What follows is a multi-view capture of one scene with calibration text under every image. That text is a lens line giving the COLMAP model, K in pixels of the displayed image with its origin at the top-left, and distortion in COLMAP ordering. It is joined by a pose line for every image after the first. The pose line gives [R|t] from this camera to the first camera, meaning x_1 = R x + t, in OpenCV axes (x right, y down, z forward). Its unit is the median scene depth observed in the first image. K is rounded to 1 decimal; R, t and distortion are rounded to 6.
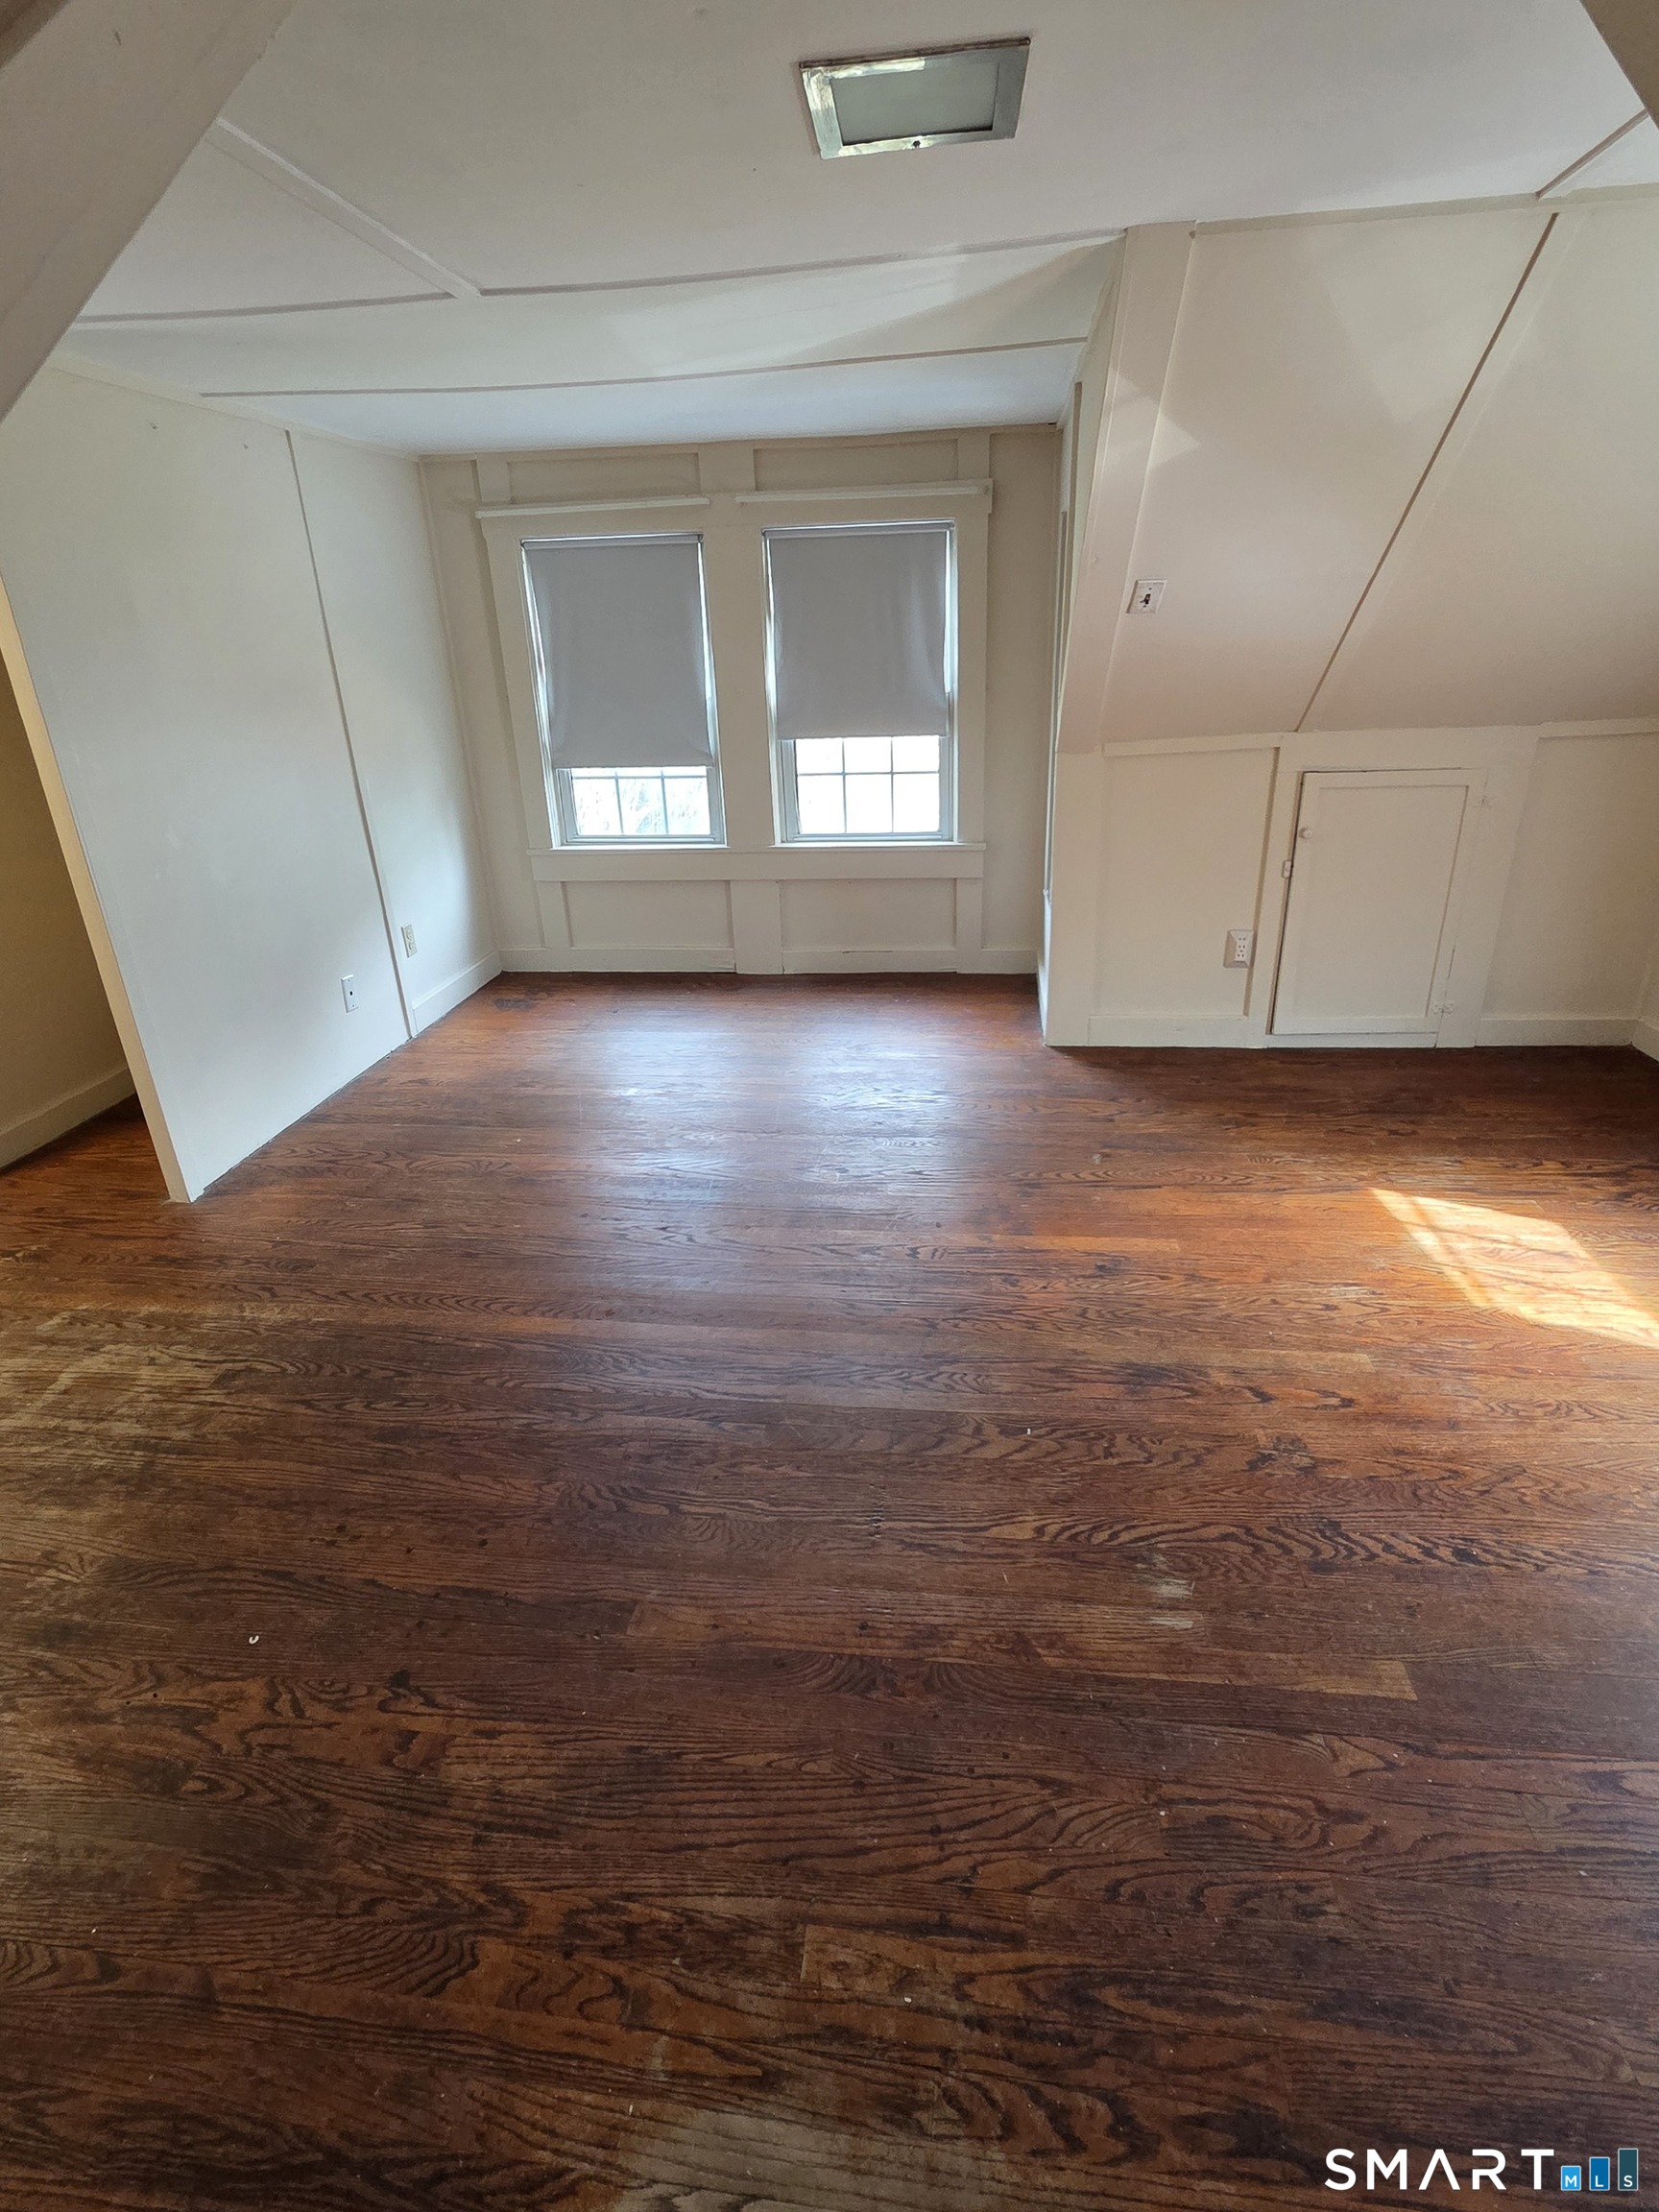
lens RADIAL K [[1094.4, 0, 836.0], [0, 1094.4, 1086.7], [0, 0, 1]] dist [-0.000684, -0.000377]
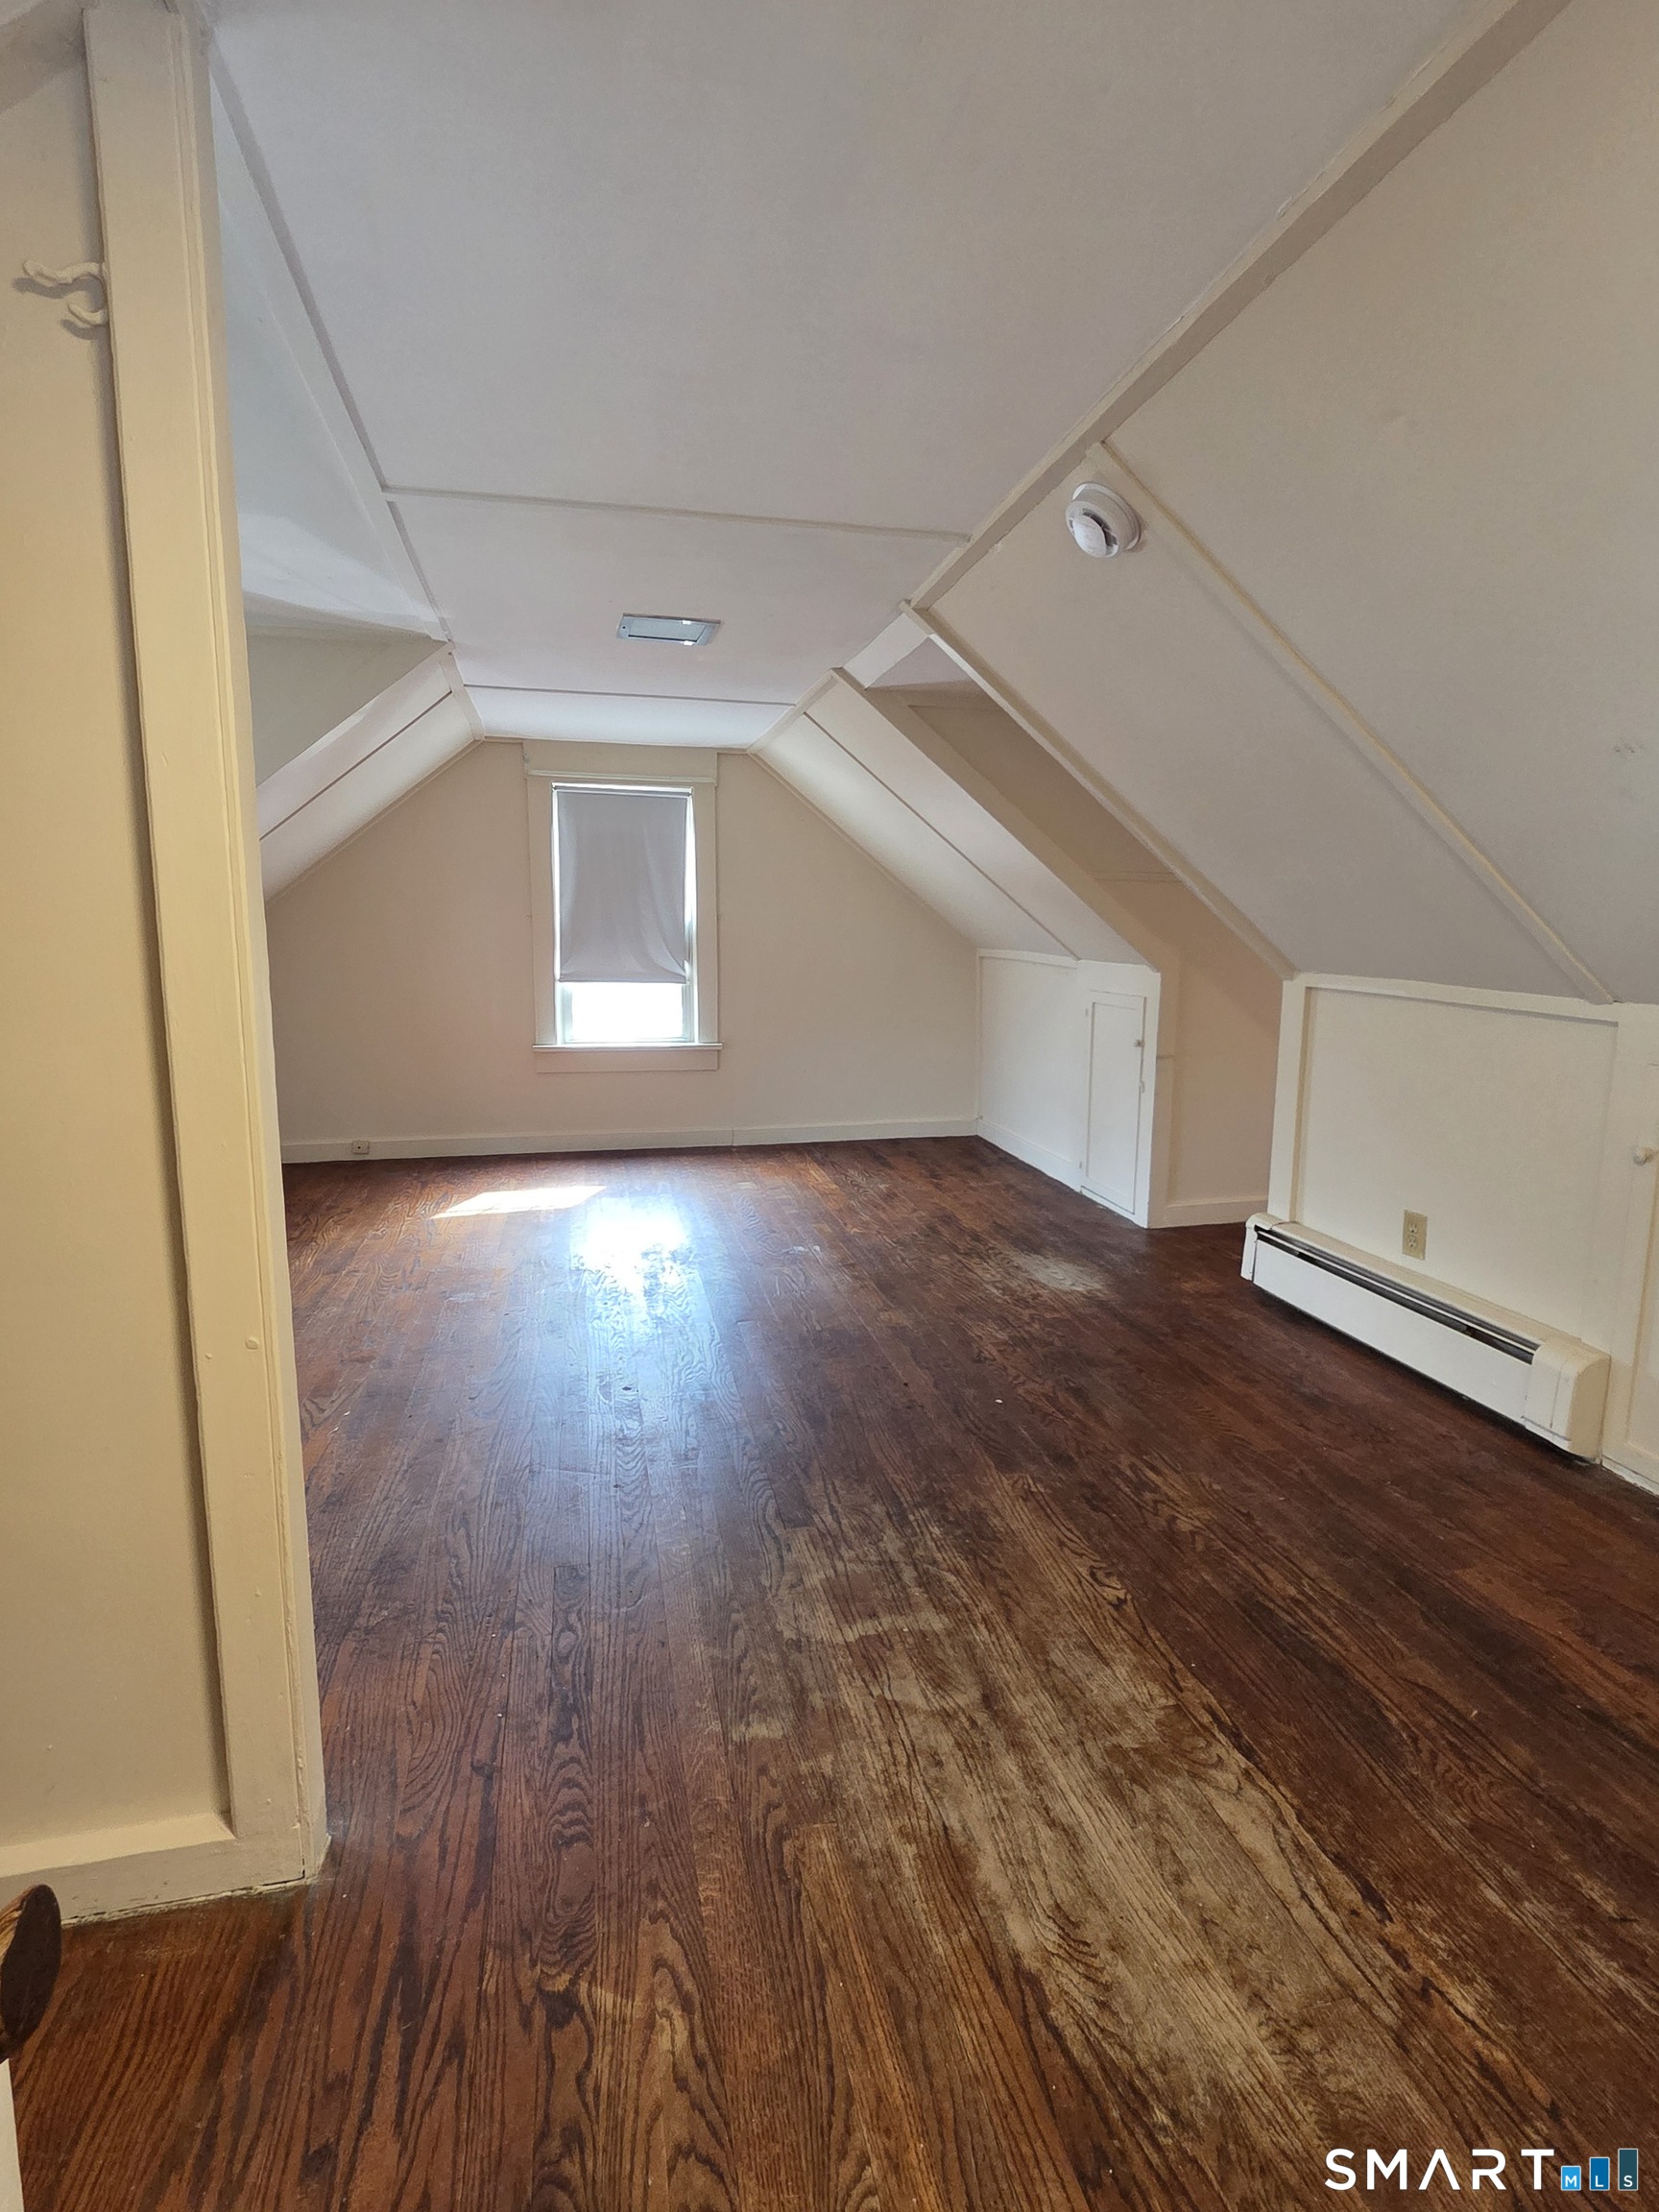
lens RADIAL K [[1094.4, 0, 834.8], [0, 1094.4, 1110.1], [0, 0, 1]] dist [-0.000684, -0.000377]
pose [[-0.342910, -0.112534, 0.932603, -1.523166], [0.375703, 0.893505, 0.245959, -0.289573], [-0.860964, 0.434724, -0.264113, 1.160346]]
